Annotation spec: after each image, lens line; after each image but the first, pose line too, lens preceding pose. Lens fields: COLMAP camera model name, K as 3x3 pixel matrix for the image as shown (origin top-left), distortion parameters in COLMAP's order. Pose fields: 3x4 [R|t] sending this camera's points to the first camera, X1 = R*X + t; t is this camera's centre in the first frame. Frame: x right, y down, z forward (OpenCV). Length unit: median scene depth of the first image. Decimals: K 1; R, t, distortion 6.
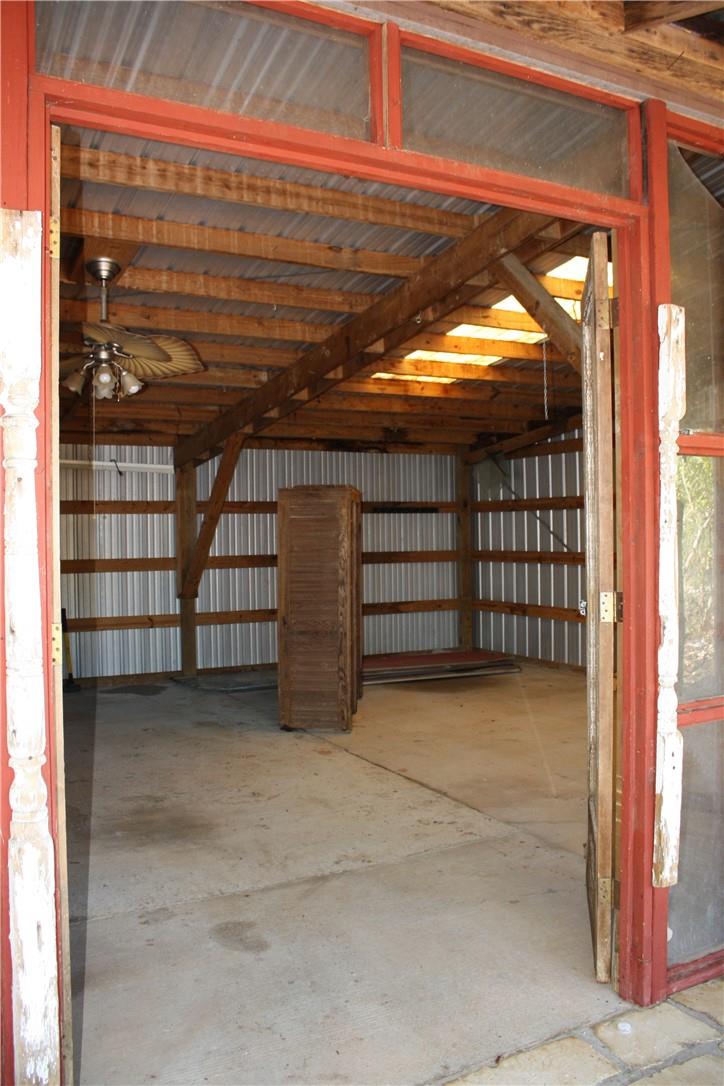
lens RADIAL K [[910.4, 0, 358.8], [0, 910.4, 541.6], [0, 0, 1]] dist [-0.166225, 0.150512]
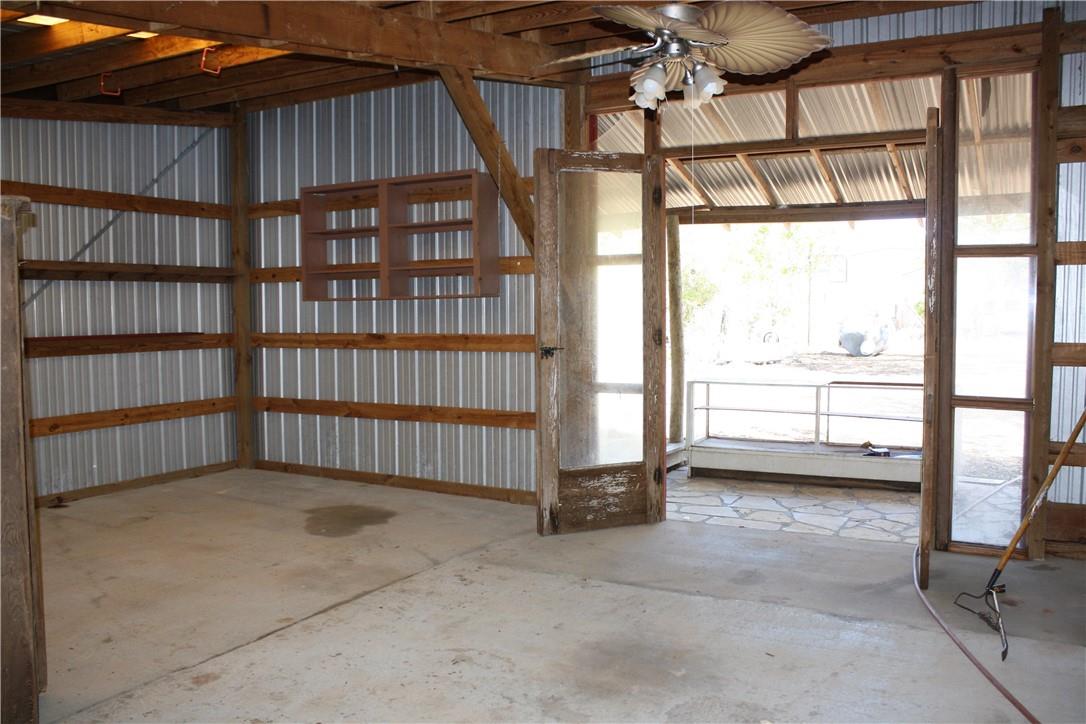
lens RADIAL K [[910.4, 0, 538.8], [0, 910.4, 363.2], [0, 0, 1]] dist [-0.166225, 0.150512]
pose [[-0.539165, -0.035767, 0.841440, -0.788550], [0.027886, 0.997792, 0.060281, -0.002435], [-0.841738, 0.055965, -0.536977, 1.382174]]
